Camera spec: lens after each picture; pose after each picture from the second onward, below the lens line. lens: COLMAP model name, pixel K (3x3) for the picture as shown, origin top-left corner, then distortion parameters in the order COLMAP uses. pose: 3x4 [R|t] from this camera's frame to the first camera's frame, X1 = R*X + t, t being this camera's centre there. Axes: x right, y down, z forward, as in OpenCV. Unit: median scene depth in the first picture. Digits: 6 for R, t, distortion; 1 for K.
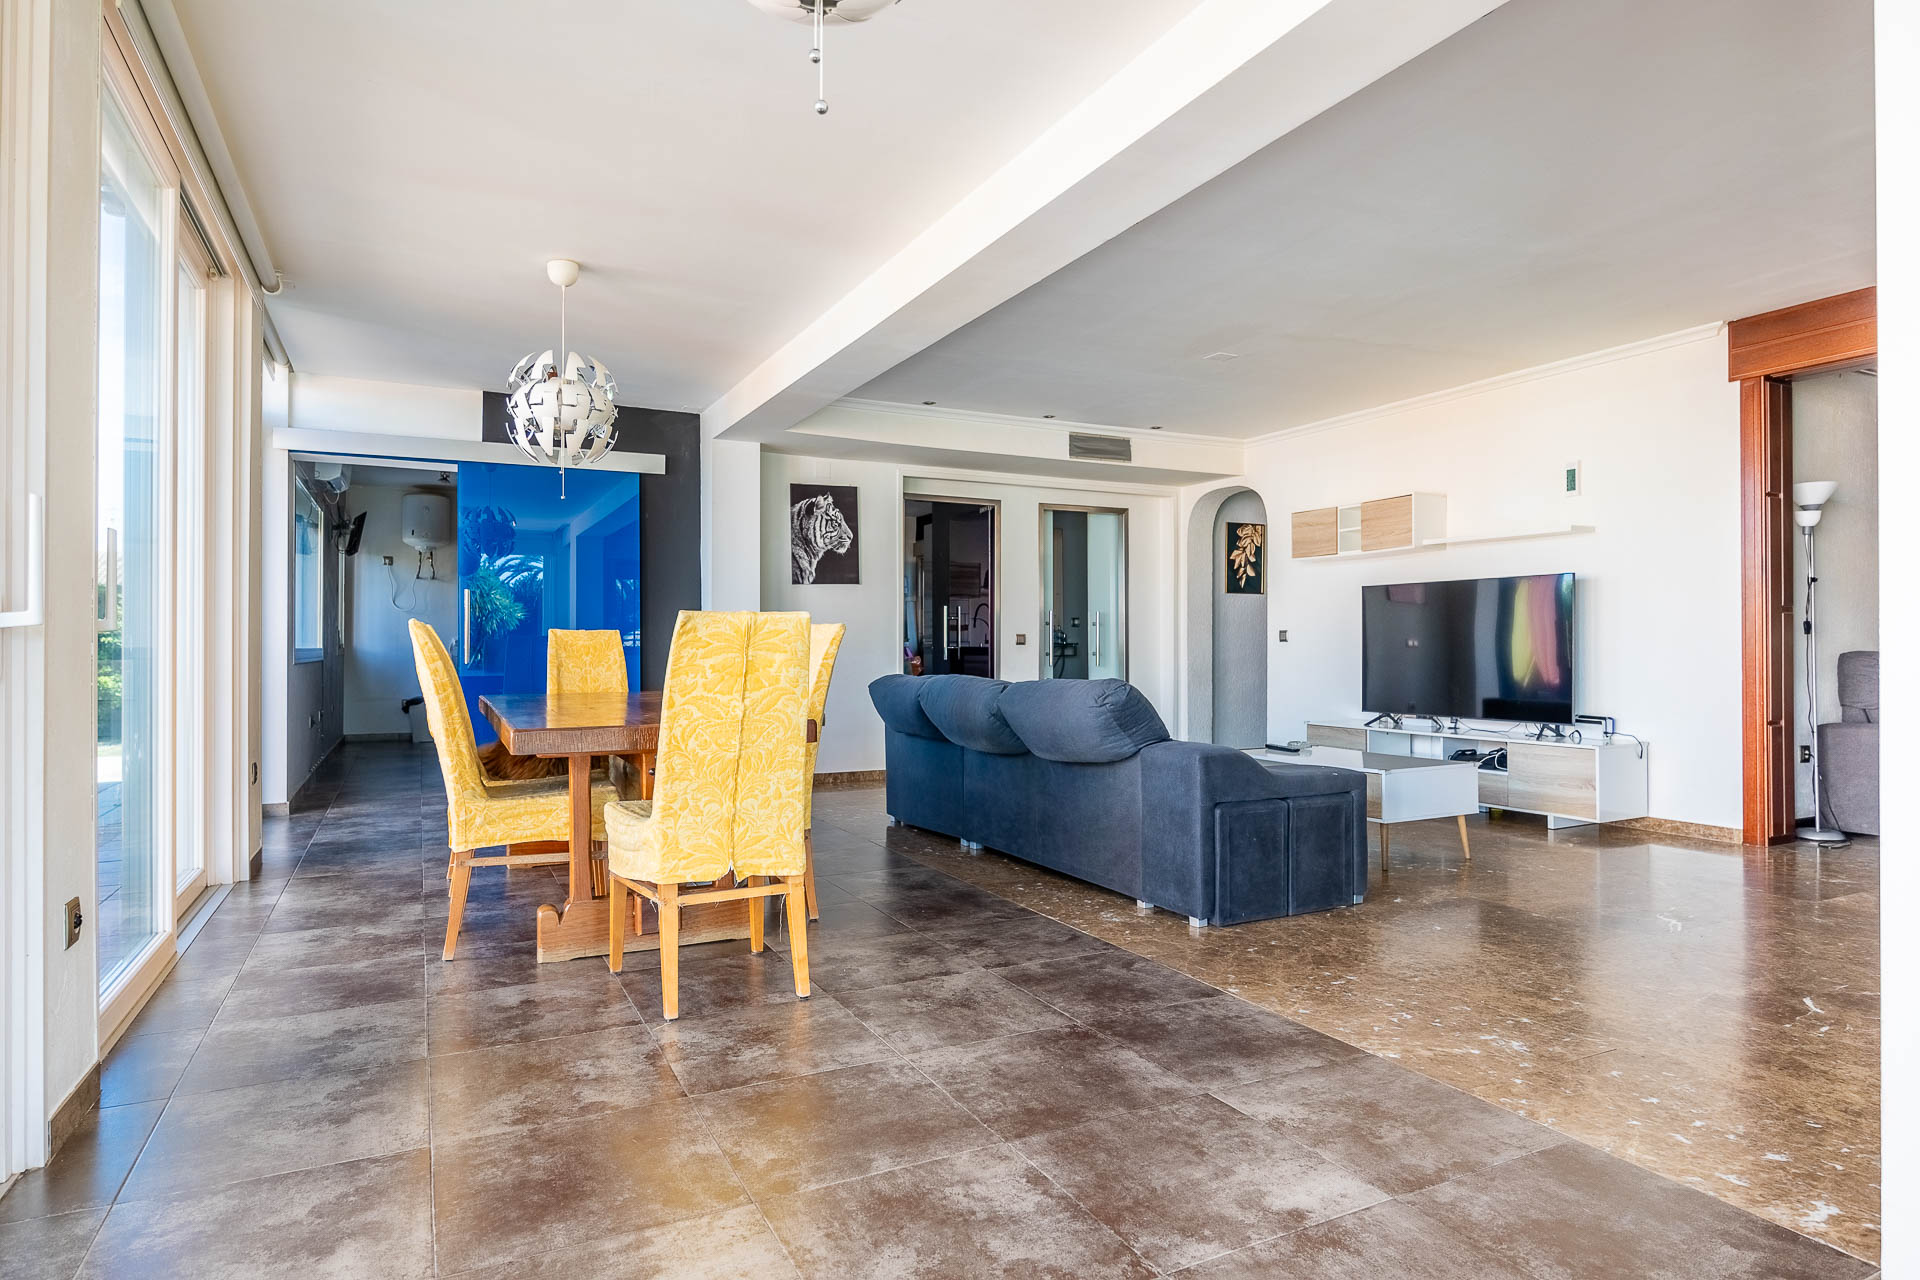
lens RADIAL K [[1085.6, 0, 965.9], [0, 1085.6, 641.2], [0, 0, 1]] dist [-0.016100, 0.001146]
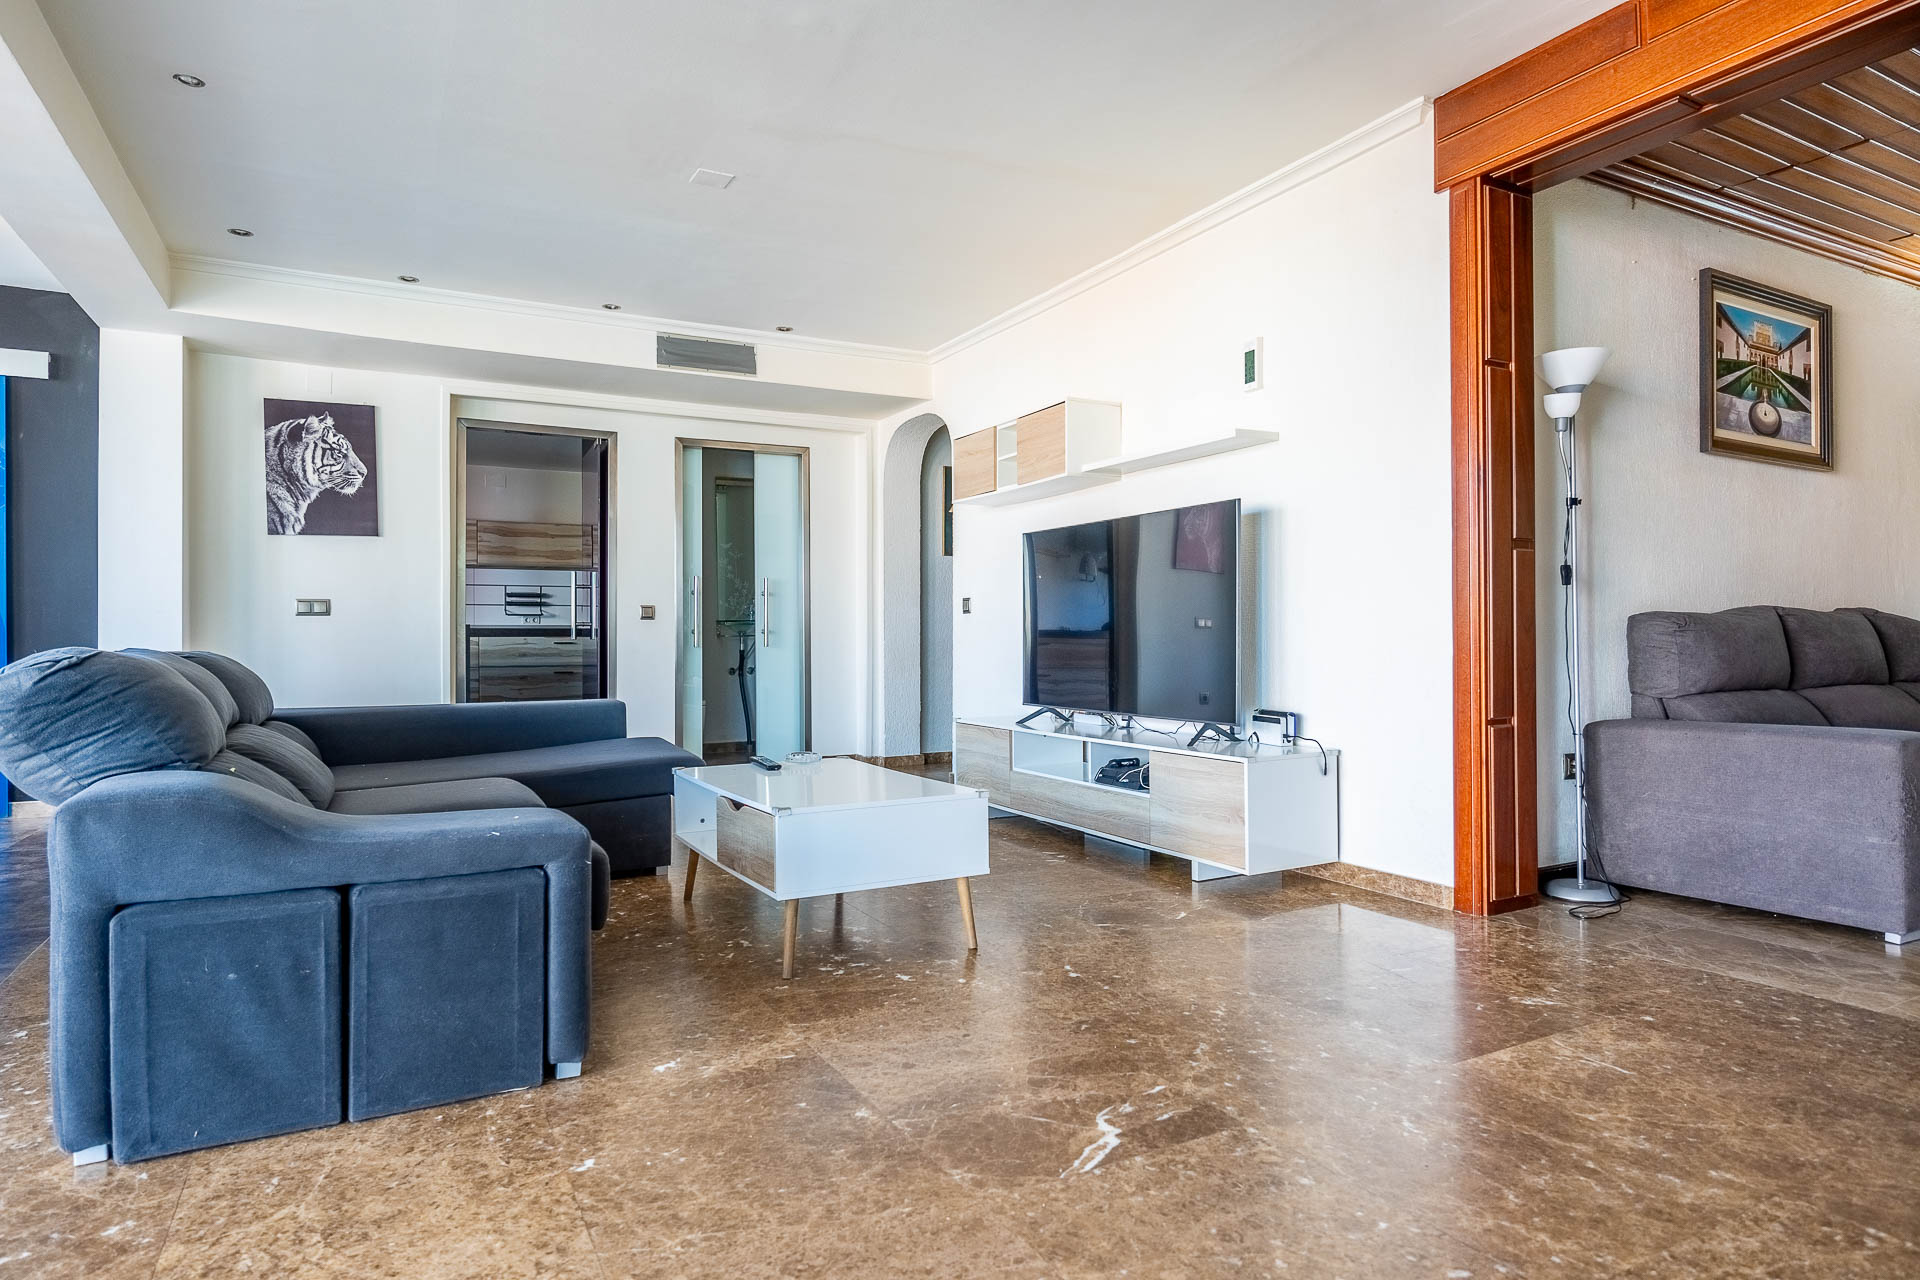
lens RADIAL K [[1085.6, 0, 955.0], [0, 1085.6, 637.5], [0, 0, 1]] dist [-0.016100, 0.001146]
pose [[0.999715, -0.003545, 0.023592, 0.323502], [0.003444, 0.999985, 0.004302, 0.017419], [-0.023607, -0.004219, 0.999712, 0.287184]]
